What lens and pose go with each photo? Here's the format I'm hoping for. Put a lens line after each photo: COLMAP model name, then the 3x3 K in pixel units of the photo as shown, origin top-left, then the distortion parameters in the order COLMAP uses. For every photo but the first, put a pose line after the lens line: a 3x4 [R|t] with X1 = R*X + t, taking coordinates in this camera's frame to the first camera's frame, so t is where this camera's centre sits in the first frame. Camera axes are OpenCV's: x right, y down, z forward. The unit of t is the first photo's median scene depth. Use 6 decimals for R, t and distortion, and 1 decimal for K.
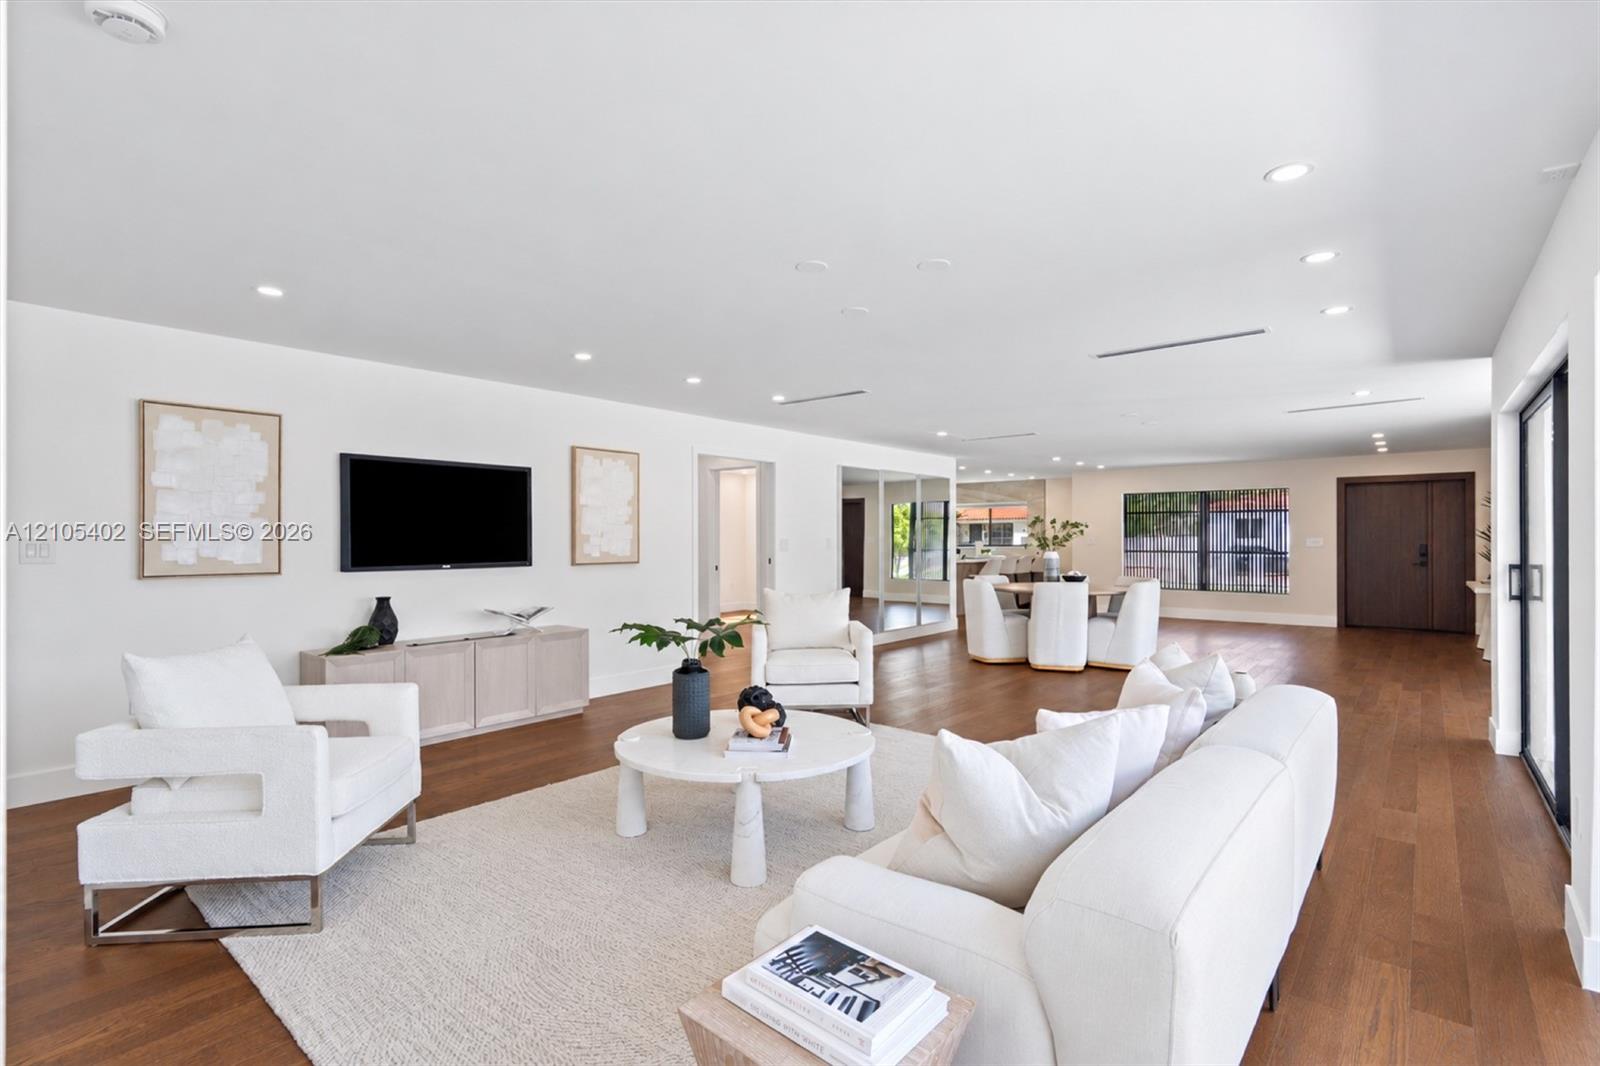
lens RADIAL K [[730.9, 0, 800.0], [0, 730.9, 533.0], [0, 0, 1]] dist [0.001674, 0.000131]
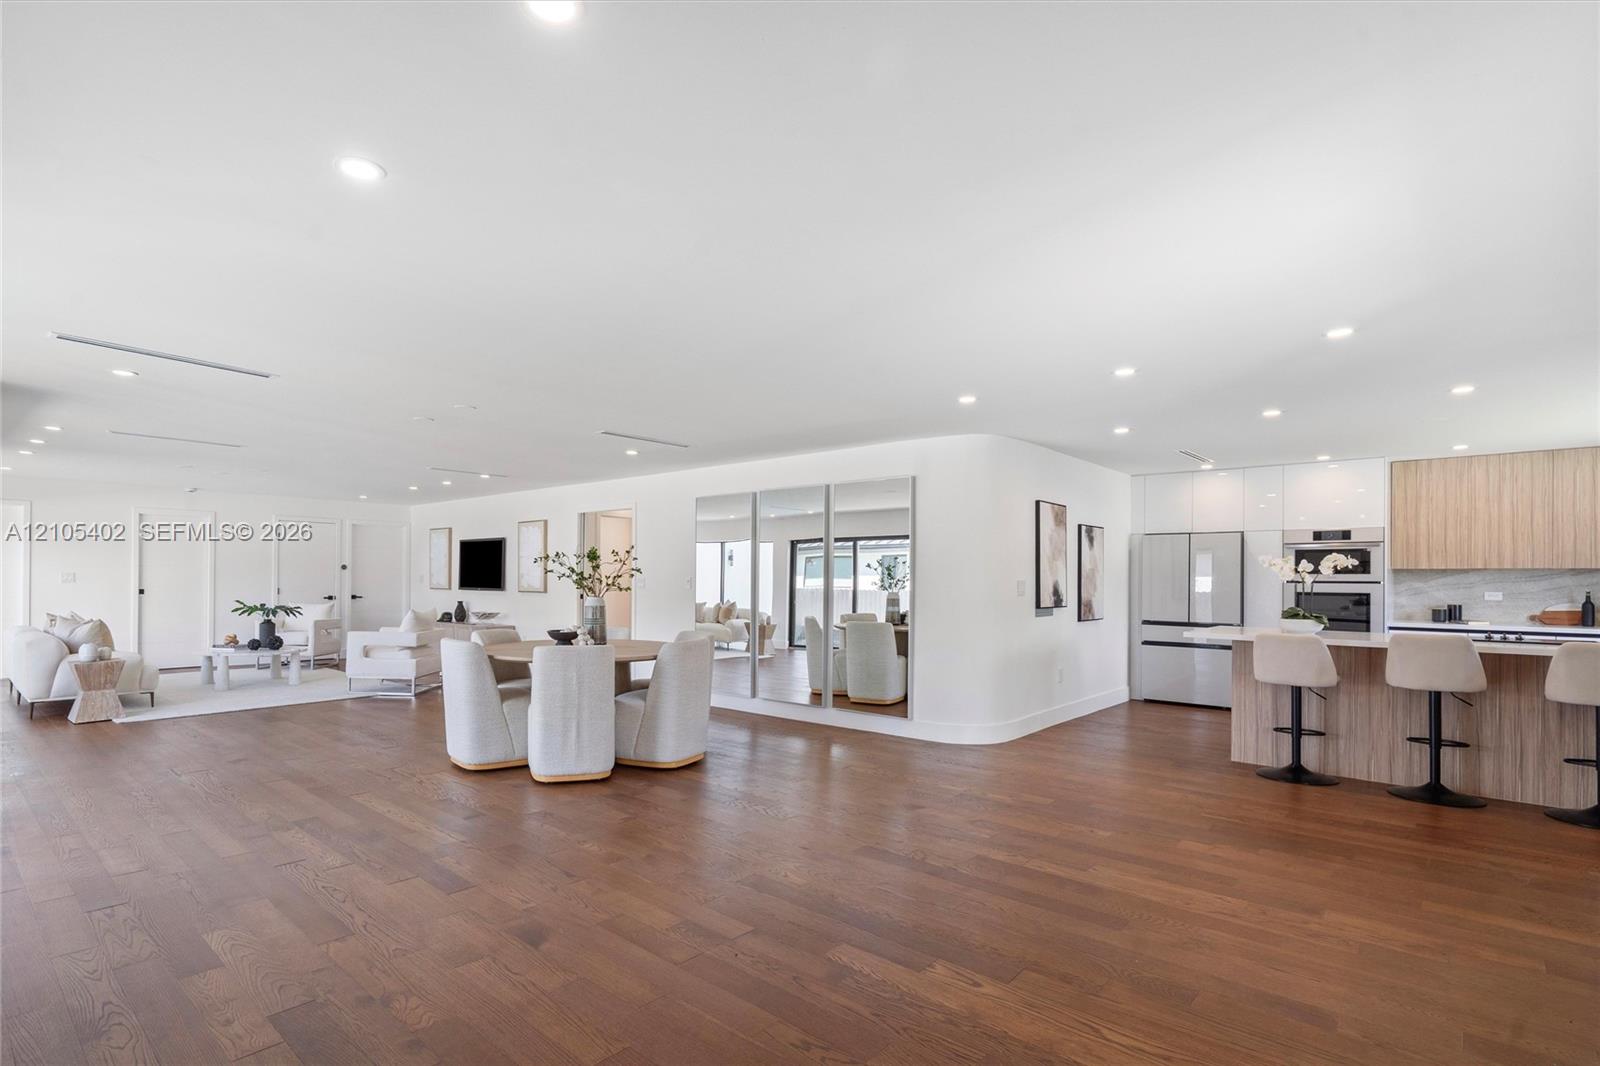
lens RADIAL K [[730.9, 0, 800.0], [0, 730.9, 533.0], [0, 0, 1]] dist [0.001674, 0.000131]
pose [[0.024589, -0.081157, -0.996398, 1.384576], [0.000597, 0.996700, -0.081166, 0.047182], [0.999697, 0.001401, 0.024557, 1.574820]]
